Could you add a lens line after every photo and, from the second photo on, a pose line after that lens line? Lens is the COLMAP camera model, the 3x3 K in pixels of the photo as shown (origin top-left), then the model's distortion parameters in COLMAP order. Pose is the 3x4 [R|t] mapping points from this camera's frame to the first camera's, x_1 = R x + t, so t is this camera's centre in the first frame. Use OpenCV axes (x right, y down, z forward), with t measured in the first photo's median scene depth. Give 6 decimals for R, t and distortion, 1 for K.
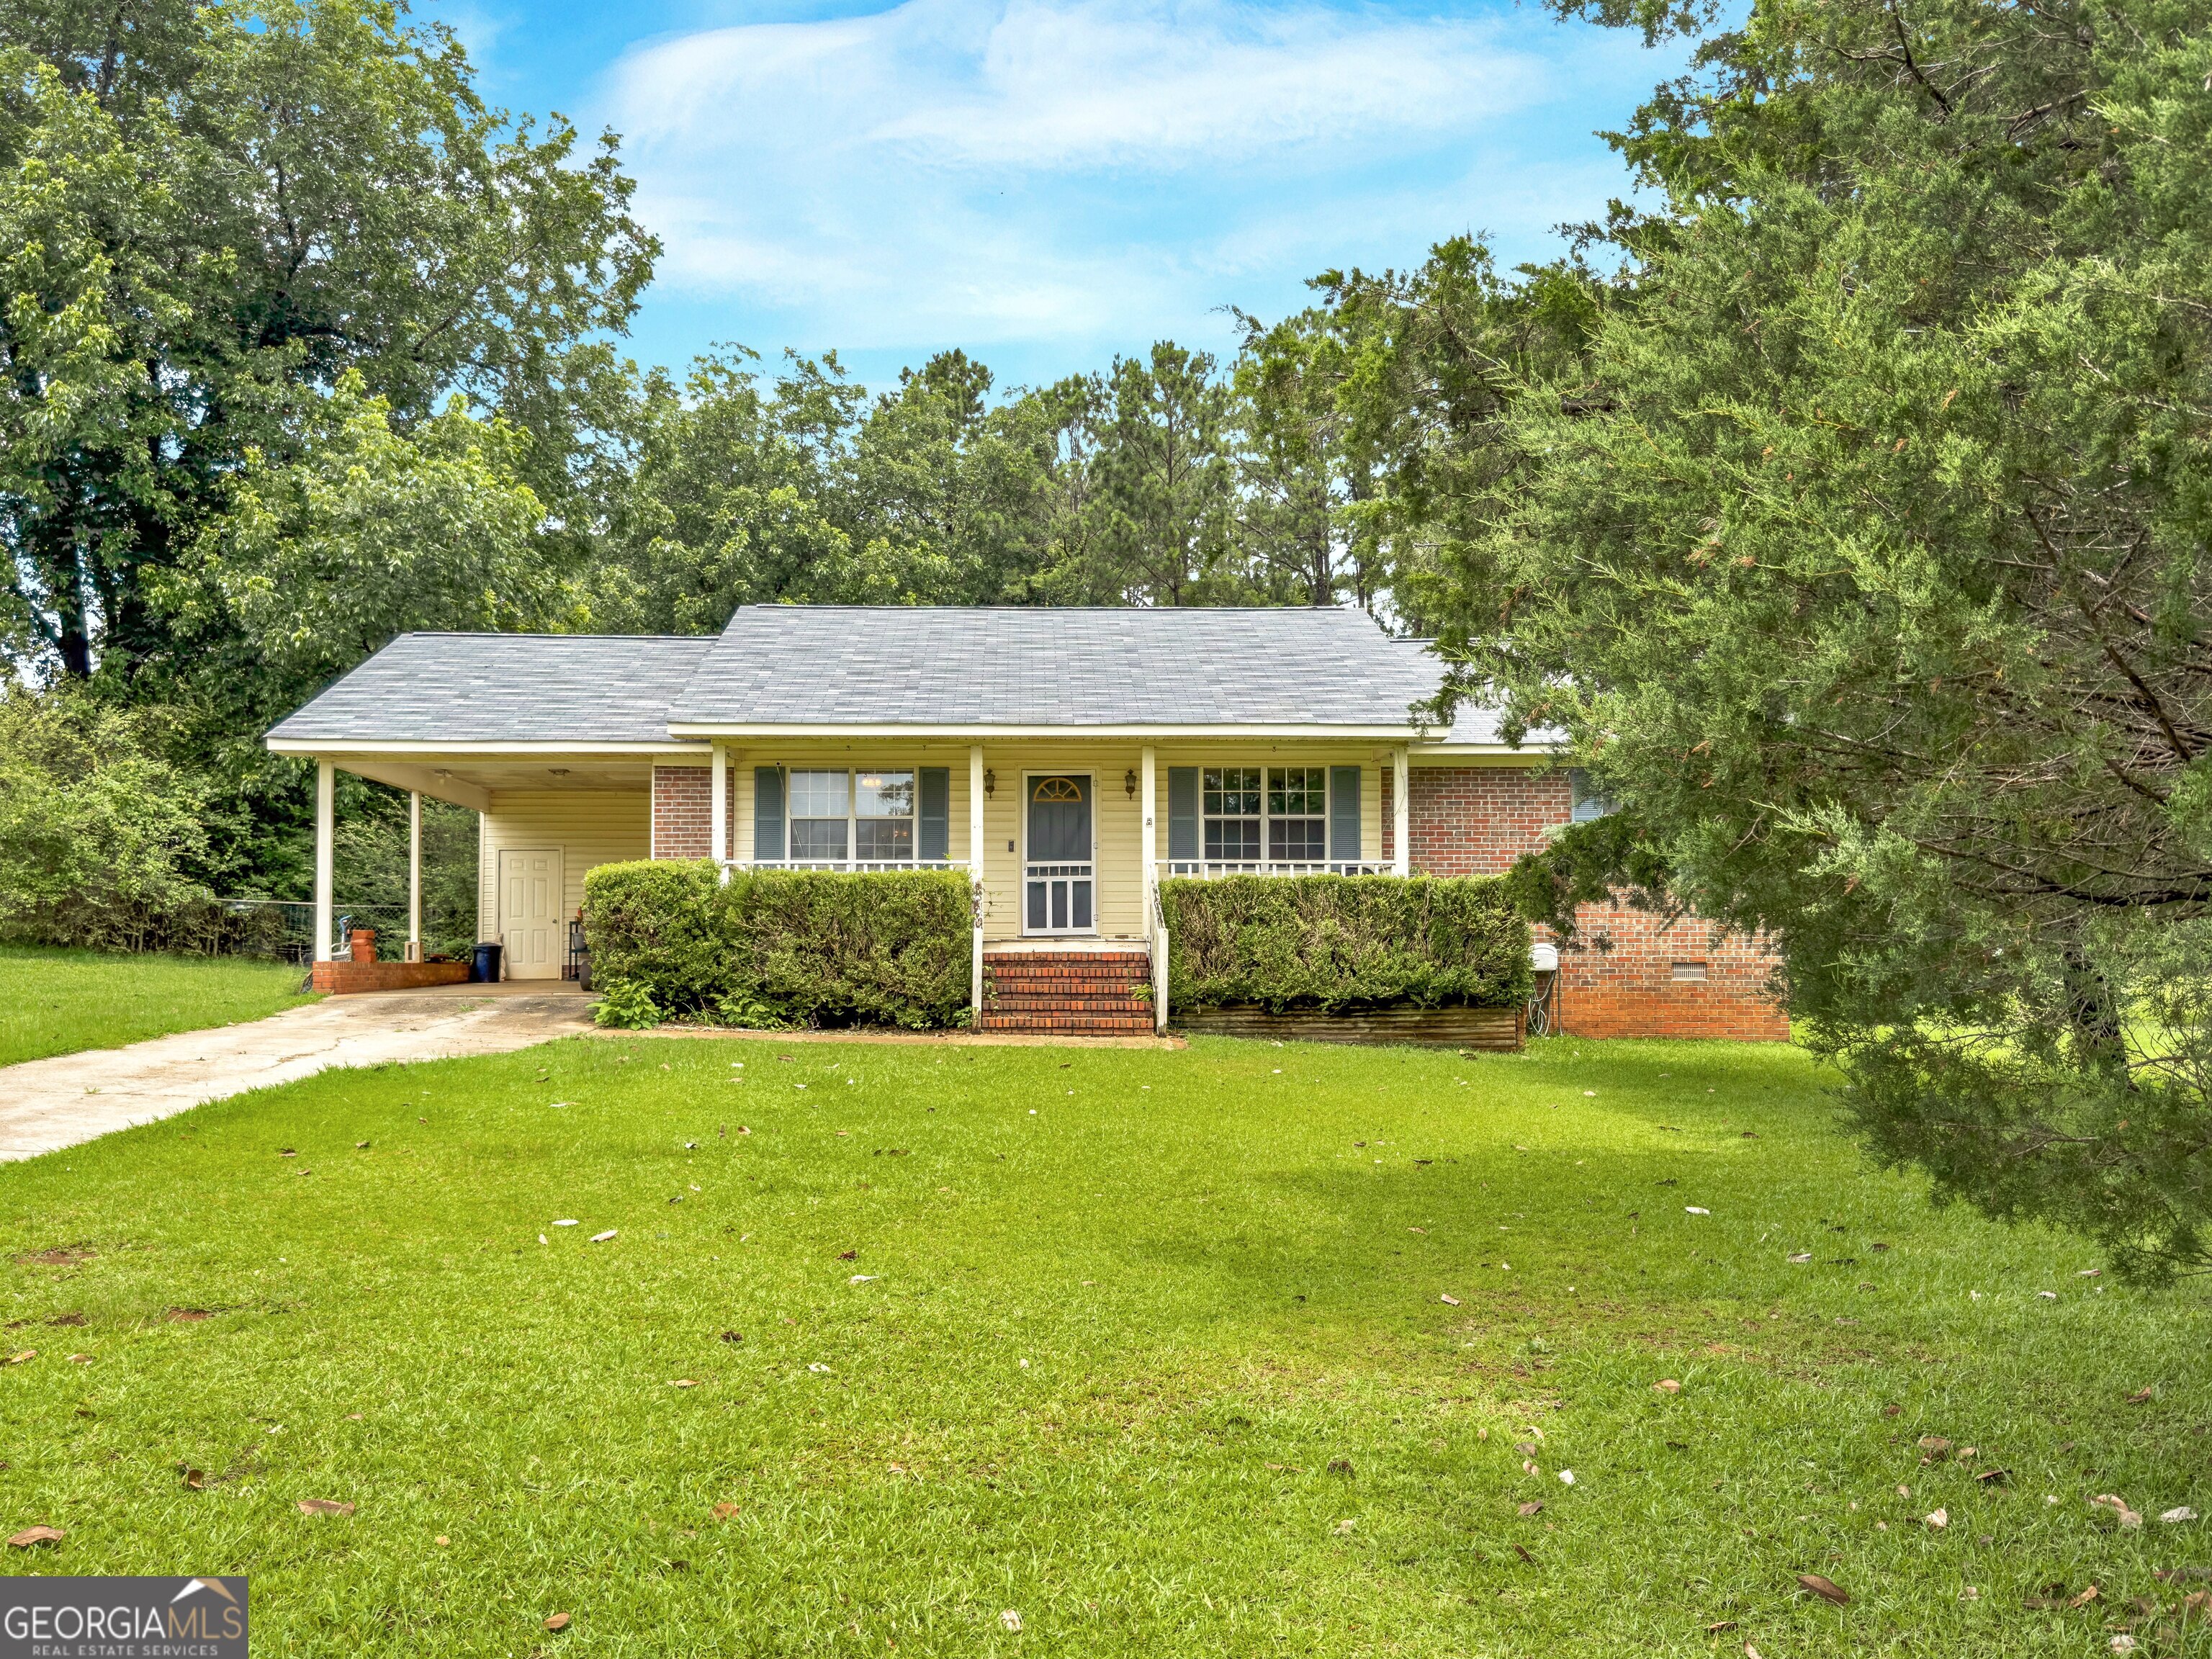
lens RADIAL K [[1857.7, 0, 1106.8], [0, 1857.7, 893.5], [0, 0, 1]] dist [0.092595, 0.000757]
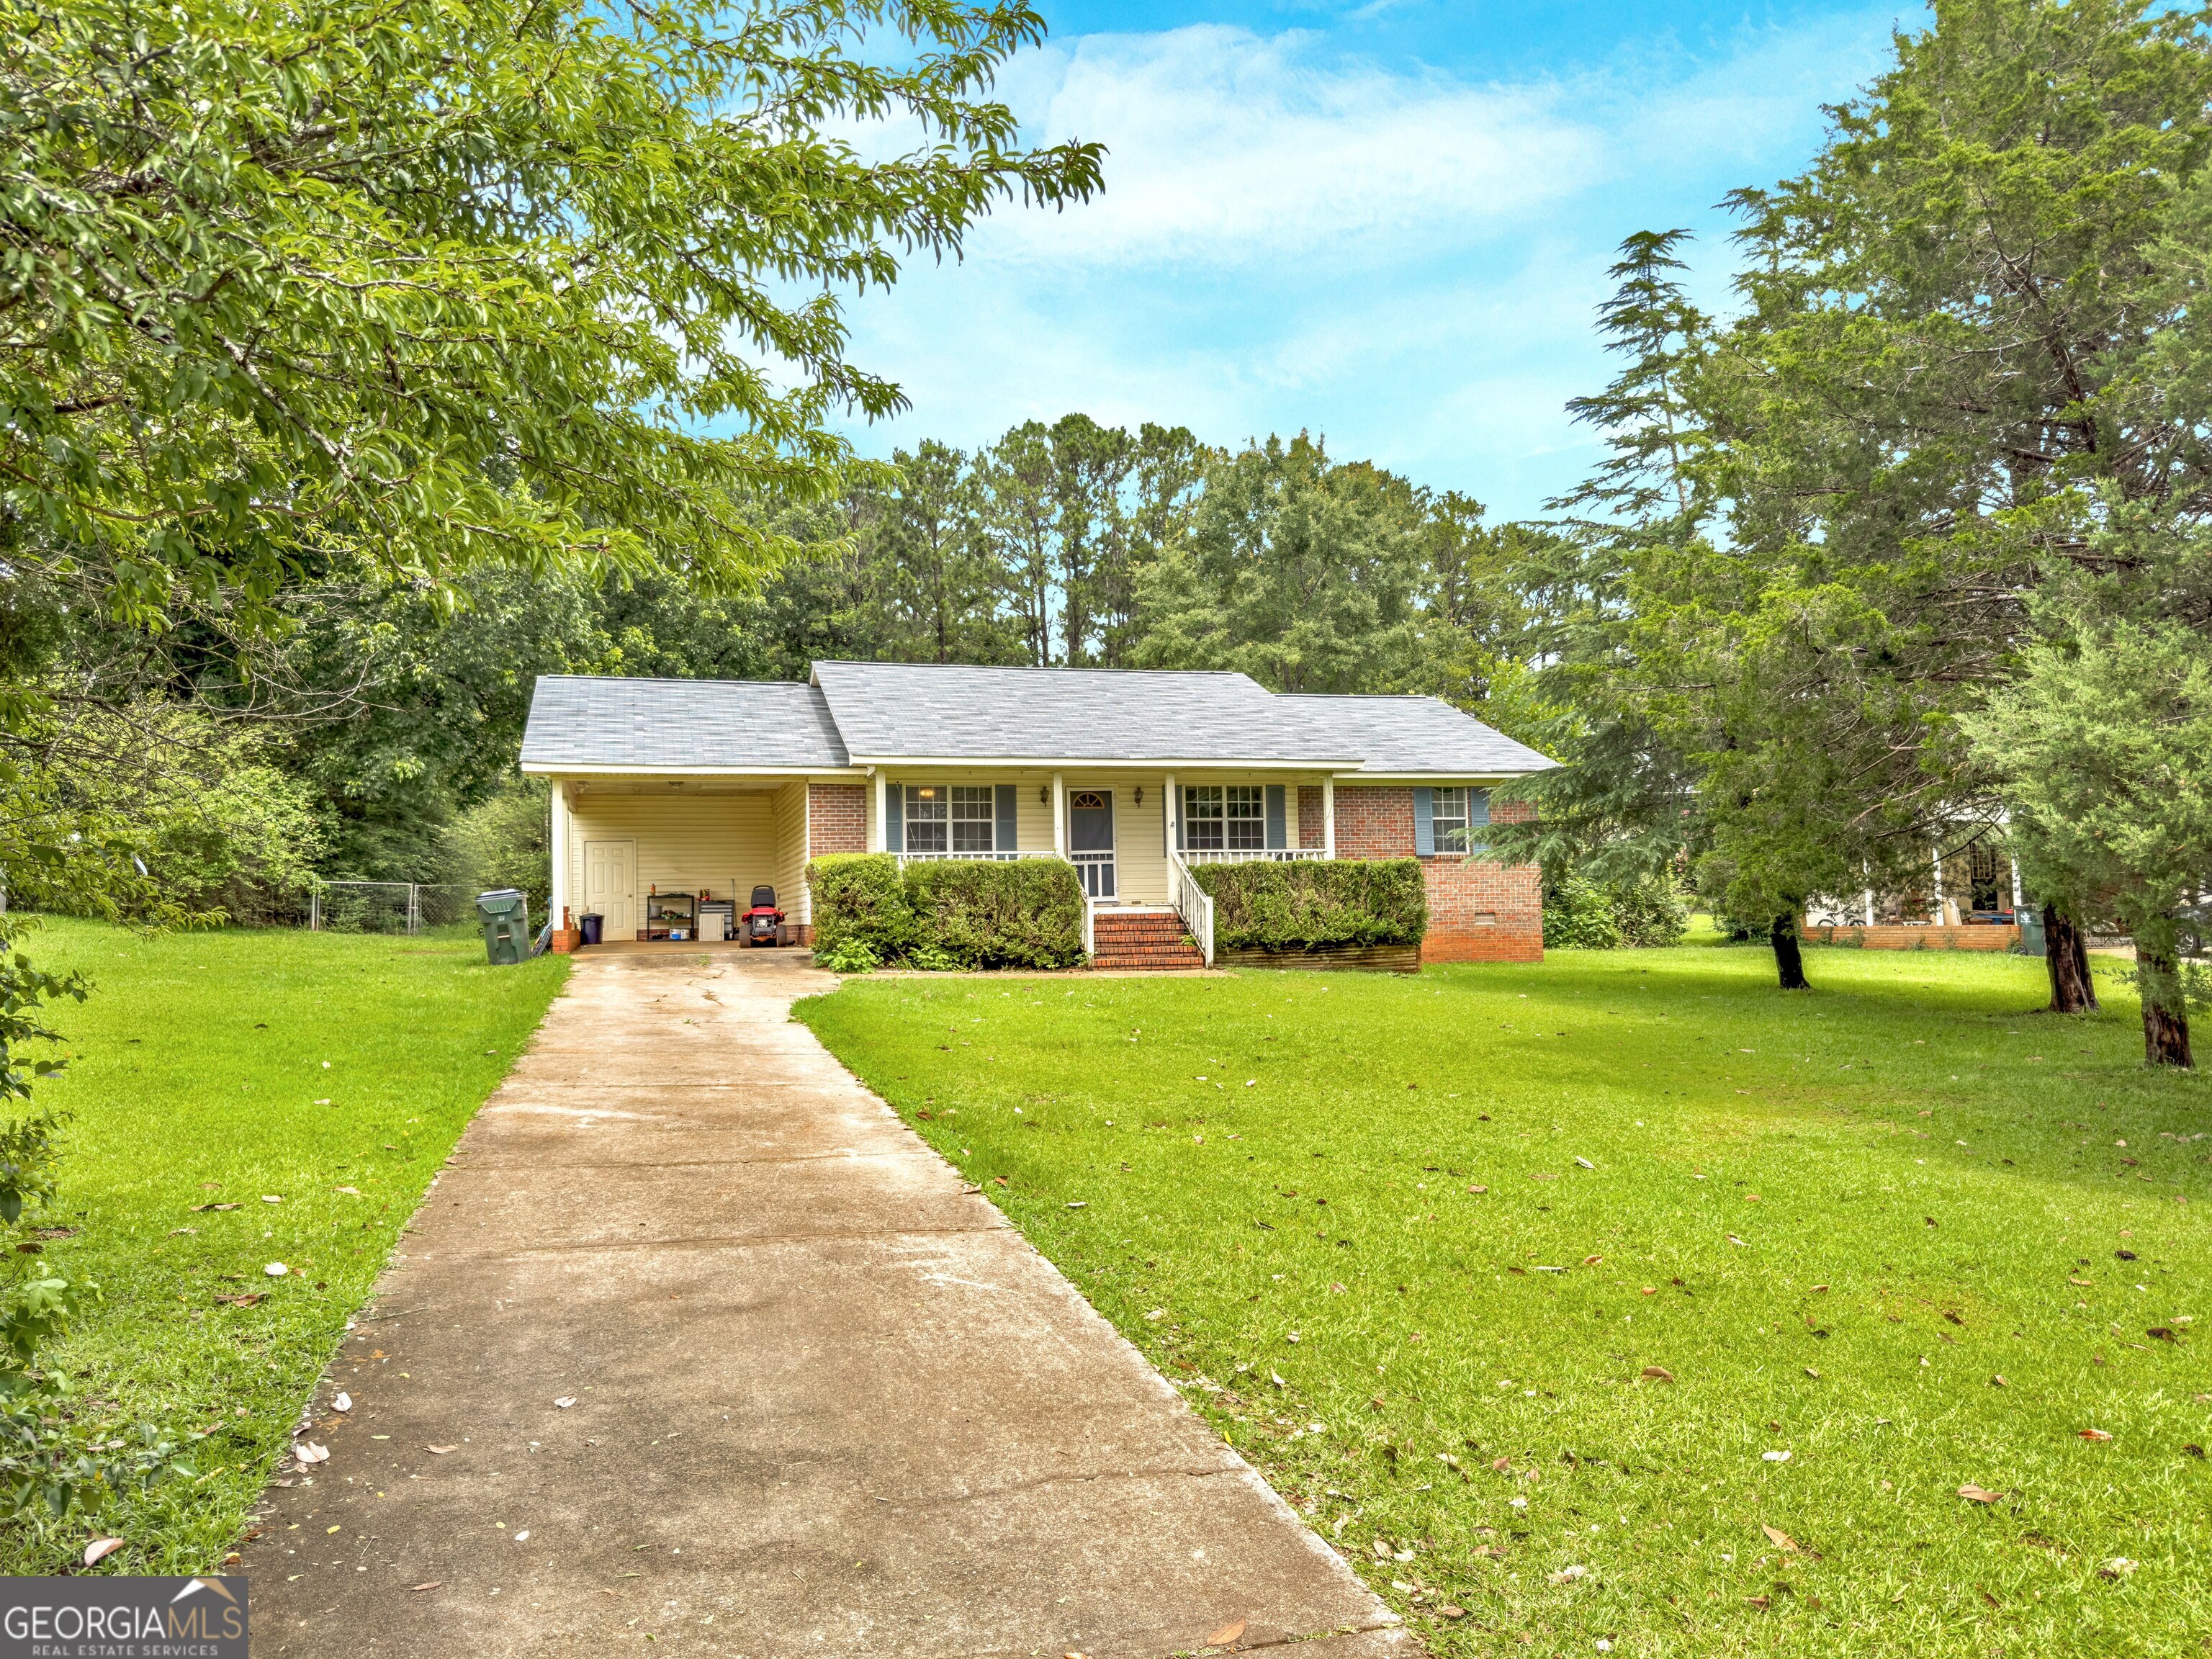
lens RADIAL K [[1545.7, 0, 1106.0], [0, 1545.7, 829.5], [0, 0, 1]] dist [0.009077, 0.003891]
pose [[0.966665, -0.003750, 0.256016, -0.362360], [0.008348, 0.999823, -0.016876, -0.014915], [-0.255908, 0.018451, 0.966525, -0.180246]]
